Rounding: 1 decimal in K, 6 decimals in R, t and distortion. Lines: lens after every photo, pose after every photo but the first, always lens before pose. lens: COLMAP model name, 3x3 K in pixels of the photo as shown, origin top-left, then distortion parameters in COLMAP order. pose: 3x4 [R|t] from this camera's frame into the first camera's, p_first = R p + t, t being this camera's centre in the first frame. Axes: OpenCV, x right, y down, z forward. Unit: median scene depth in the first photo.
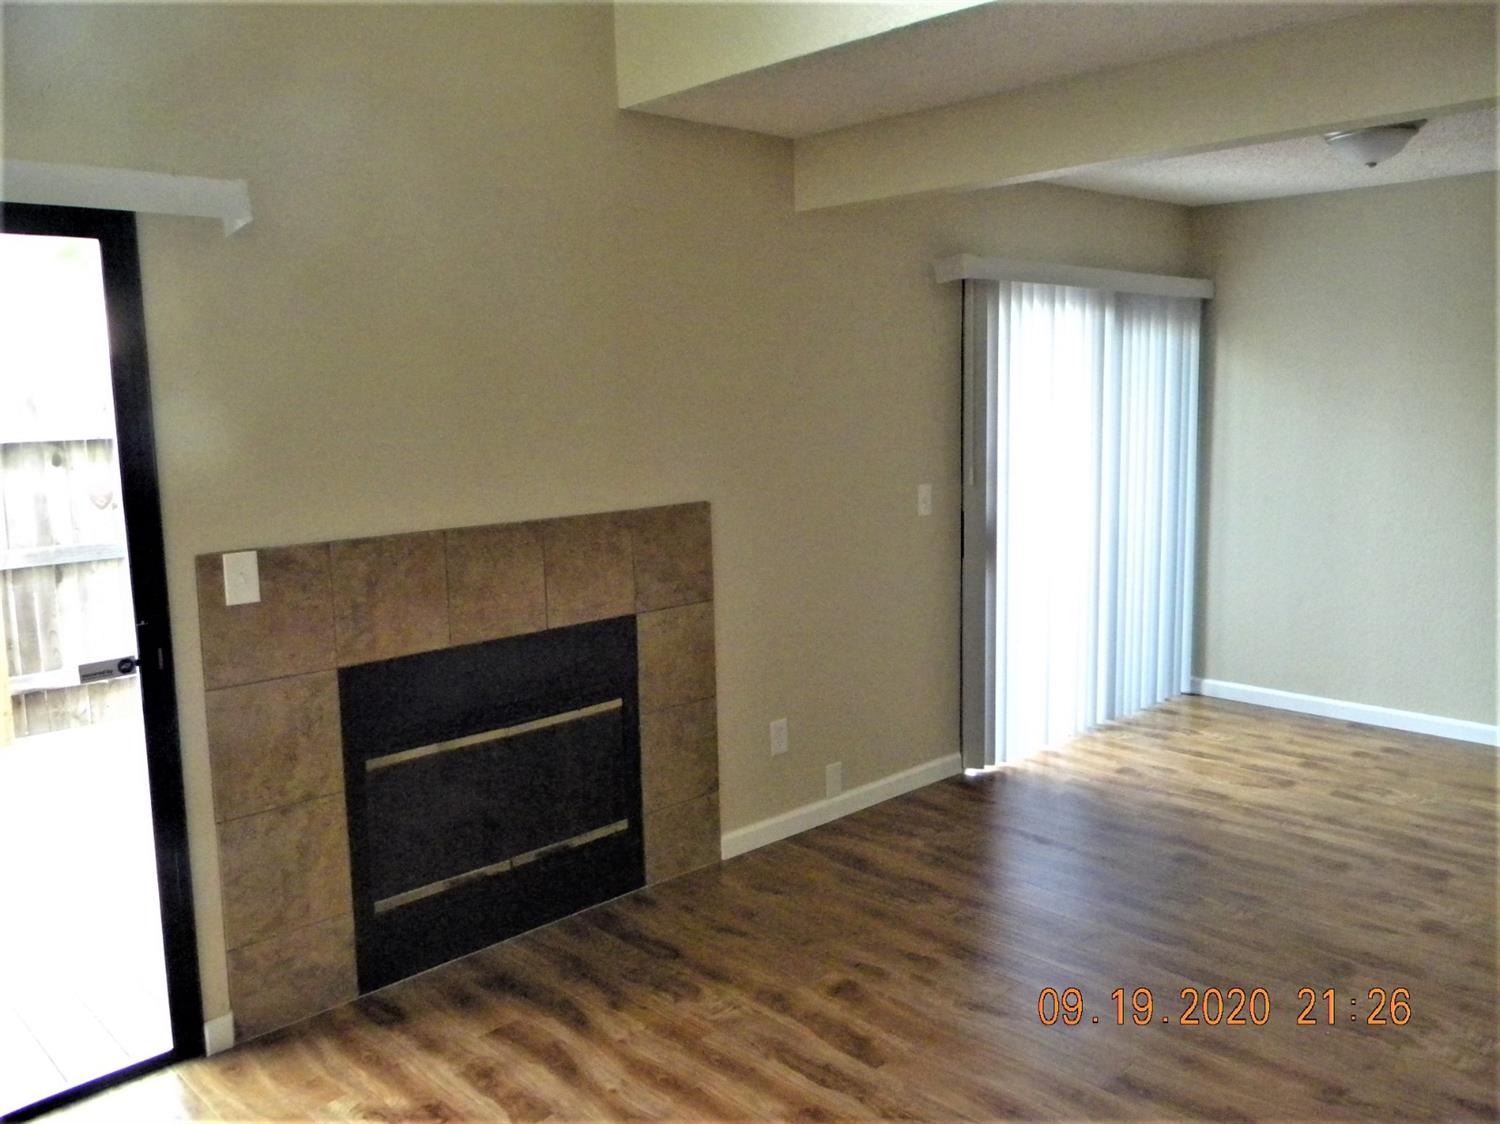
lens RADIAL K [[1221.6, 0, 749.7], [0, 1221.6, 560.3], [0, 0, 1]] dist [0.026849, -0.057513]
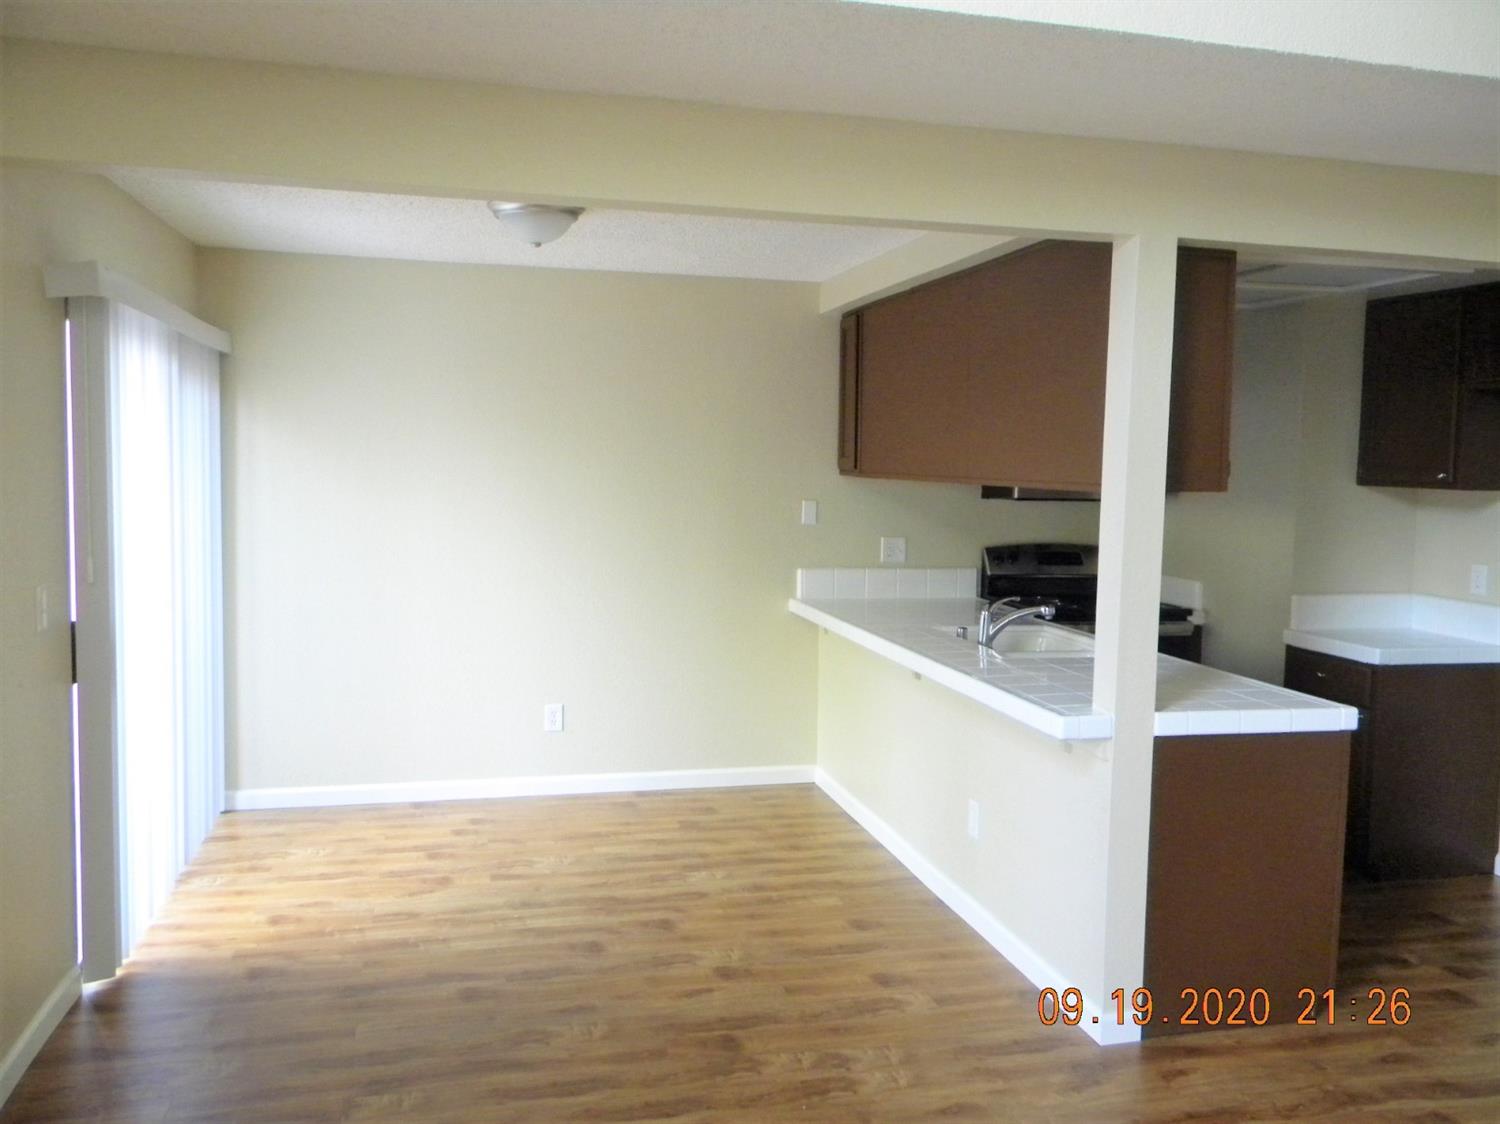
lens RADIAL K [[1221.6, 0, 753.2], [0, 1221.6, 568.4], [0, 0, 1]] dist [0.026849, -0.057513]
pose [[0.487249, -0.046474, 0.872026, -0.248299], [0.089489, 0.995983, 0.003078, -0.036926], [-0.868666, 0.076536, 0.489451, 0.316660]]
